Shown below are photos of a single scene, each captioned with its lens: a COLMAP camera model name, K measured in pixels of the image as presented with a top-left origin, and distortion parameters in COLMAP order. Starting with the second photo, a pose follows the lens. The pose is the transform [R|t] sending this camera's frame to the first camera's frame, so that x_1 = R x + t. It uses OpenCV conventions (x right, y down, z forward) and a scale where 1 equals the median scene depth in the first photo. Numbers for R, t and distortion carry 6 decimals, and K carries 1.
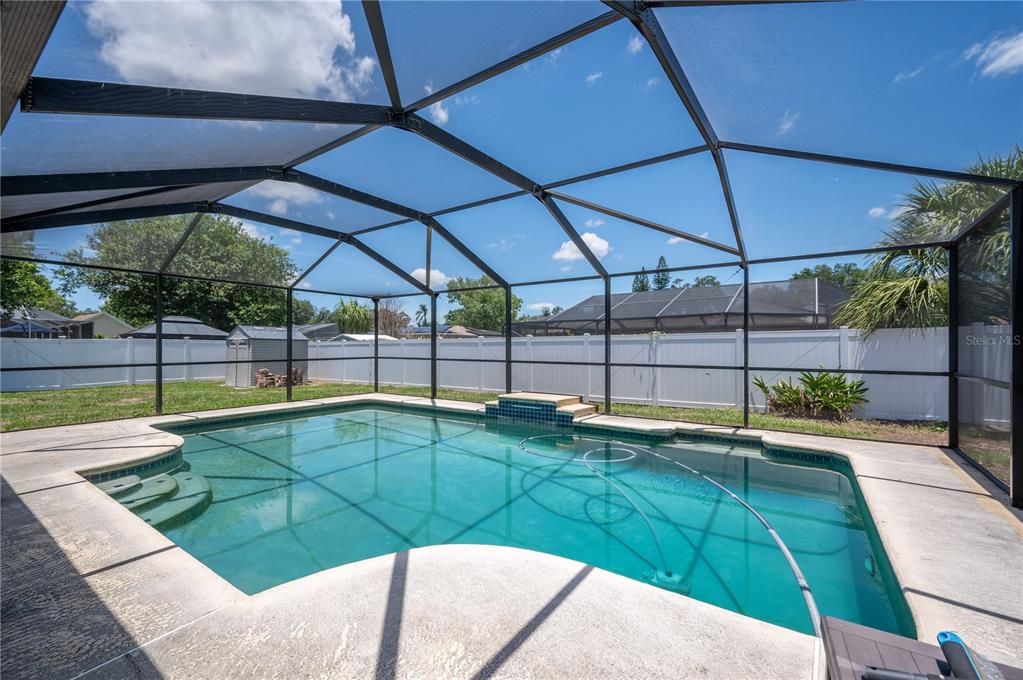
lens RADIAL K [[408.5, 0, 502.8], [0, 408.5, 343.3], [0, 0, 1]] dist [-0.002573, 0.000543]
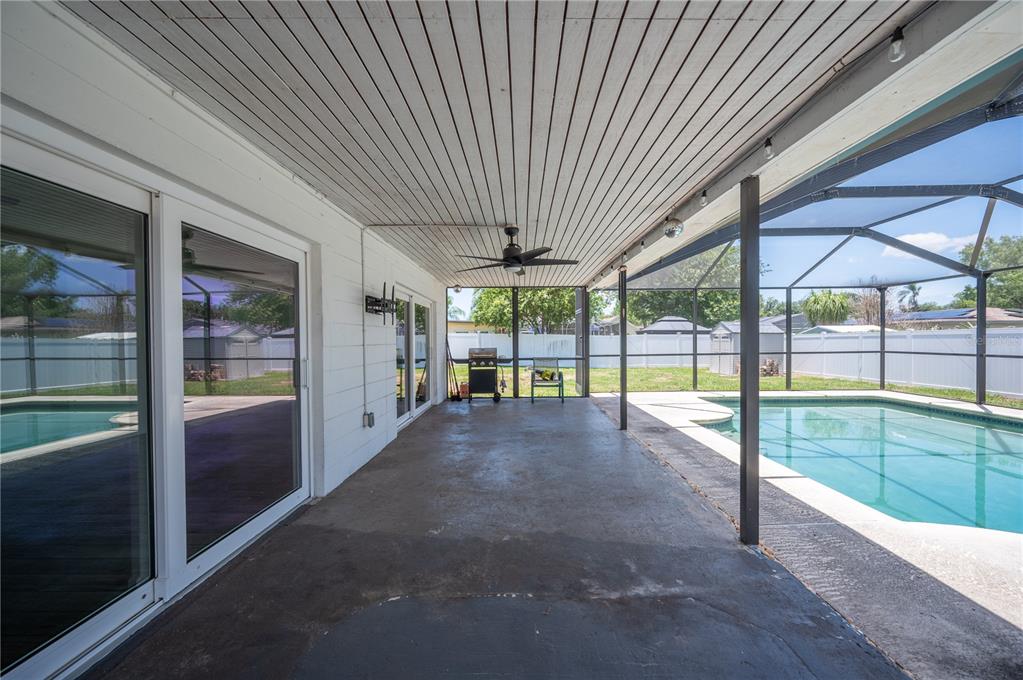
lens RADIAL K [[408.5, 0, 520.7], [0, 408.5, 338.7], [0, 0, 1]] dist [-0.002573, 0.000543]
pose [[0.590363, -0.005179, -0.807122, -0.058078], [0.013744, 0.999899, 0.003636, -0.009698], [0.807021, -0.013240, 0.590374, -0.208574]]
